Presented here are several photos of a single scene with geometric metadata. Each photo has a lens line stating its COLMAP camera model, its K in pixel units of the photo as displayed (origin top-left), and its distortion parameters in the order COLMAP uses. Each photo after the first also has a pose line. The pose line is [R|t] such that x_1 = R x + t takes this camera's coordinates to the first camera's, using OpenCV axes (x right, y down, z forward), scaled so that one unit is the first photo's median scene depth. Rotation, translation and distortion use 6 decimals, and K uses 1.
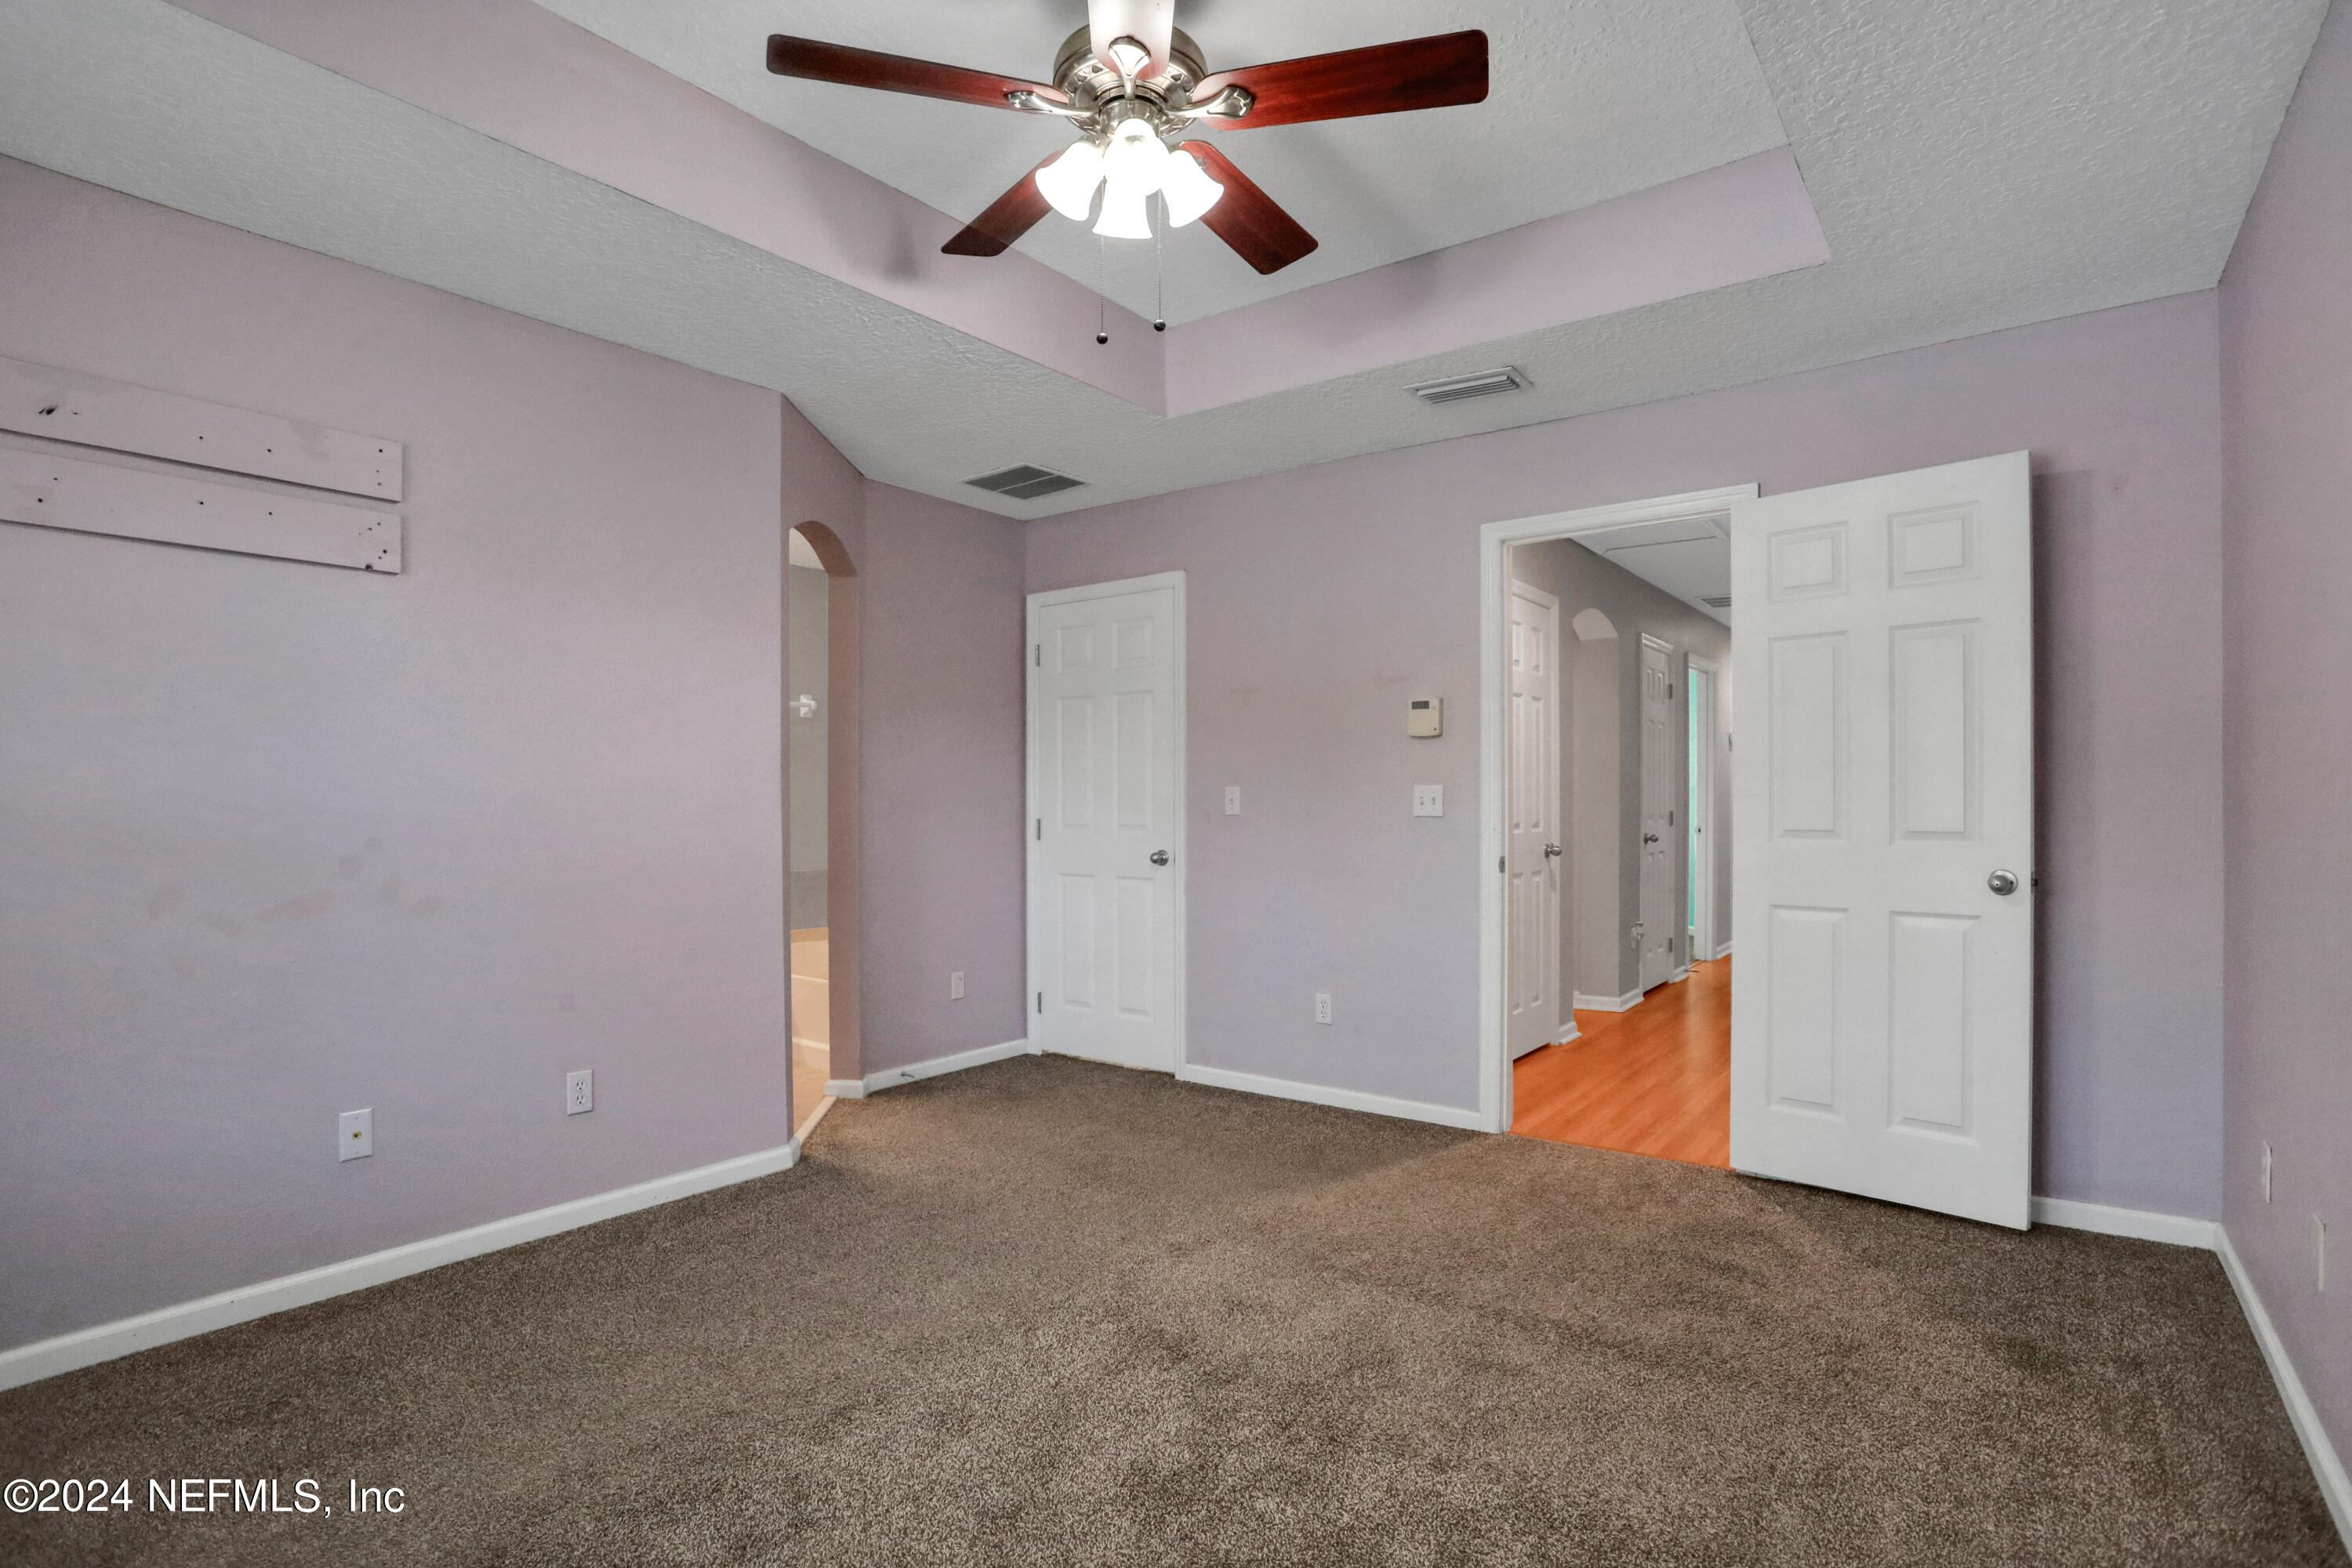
lens RADIAL K [[1203.6, 0, 1174.8], [0, 1203.6, 819.4], [0, 0, 1]] dist [-0.054447, 0.000200]
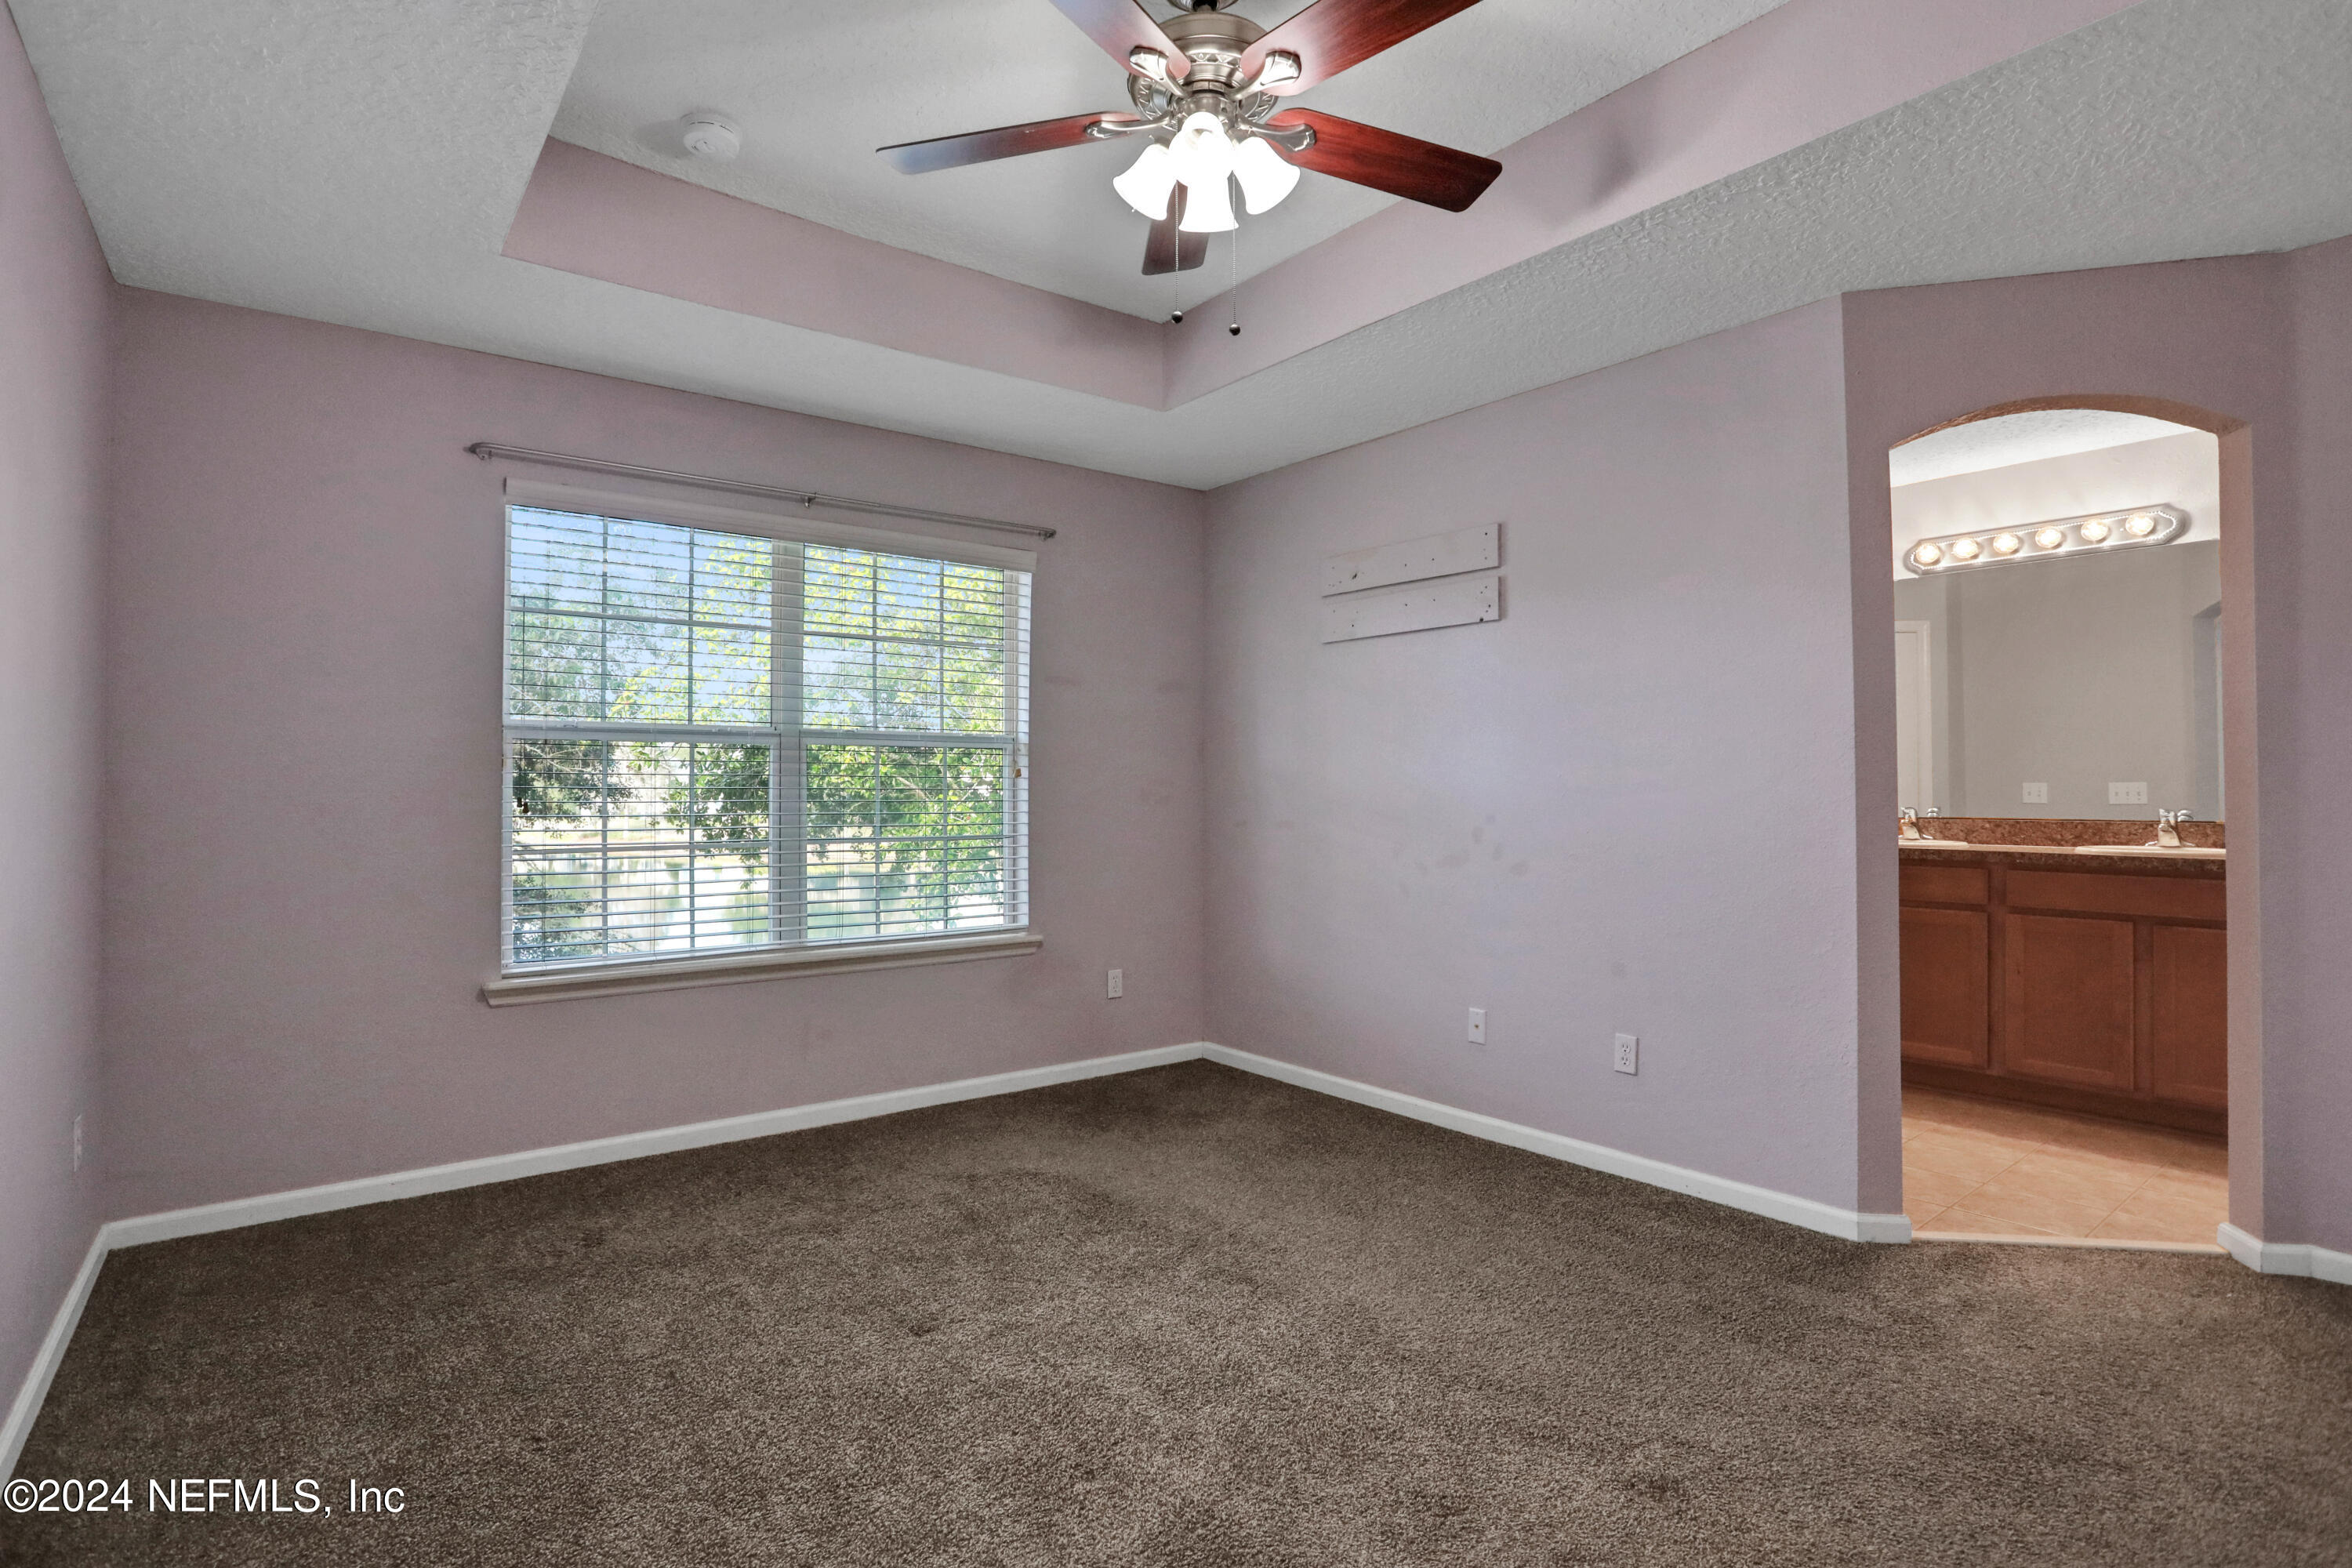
lens RADIAL K [[1170.8, 0, 1176.0], [0, 1170.8, 784.0], [0, 0, 1]] dist [0.000291, 0.000330]
pose [[-0.262721, -0.007088, -0.964846, 0.745153], [-0.014748, 0.999886, -0.003330, -0.010974], [0.964759, 0.013355, -0.262796, 1.000788]]
